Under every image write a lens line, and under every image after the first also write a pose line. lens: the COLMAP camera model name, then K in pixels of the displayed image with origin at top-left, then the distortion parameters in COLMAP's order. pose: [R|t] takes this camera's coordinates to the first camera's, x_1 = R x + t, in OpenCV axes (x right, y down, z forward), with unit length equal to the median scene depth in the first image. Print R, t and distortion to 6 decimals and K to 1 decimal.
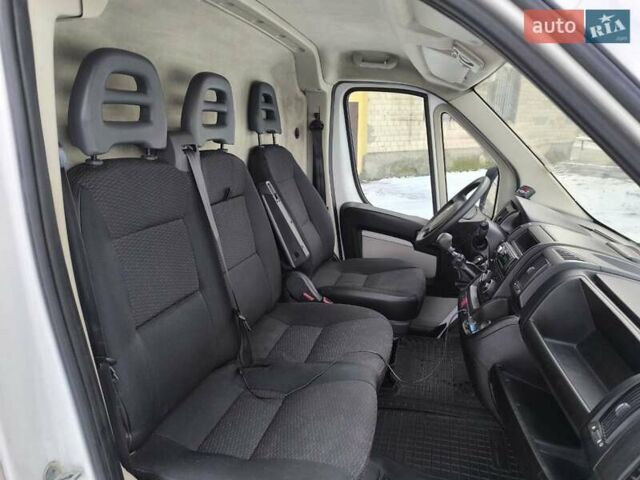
lens RADIAL K [[436.2, 0, 320.8], [0, 436.2, 242.6], [0, 0, 1]] dist [0.035959, -0.032921]
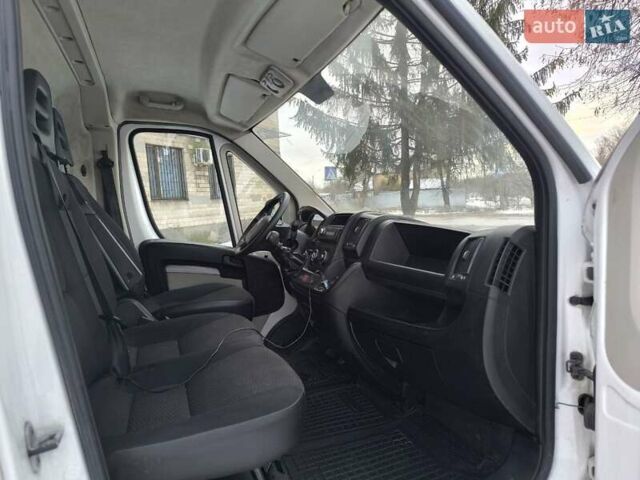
lens RADIAL K [[436.2, 0, 320.4], [0, 436.2, 240.4], [0, 0, 1]] dist [0.035959, -0.032921]
pose [[0.823822, -0.103974, 0.557231, -0.191674], [0.205597, 0.970902, -0.122798, 0.125073], [-0.528249, 0.215729, 0.821227, -0.014520]]
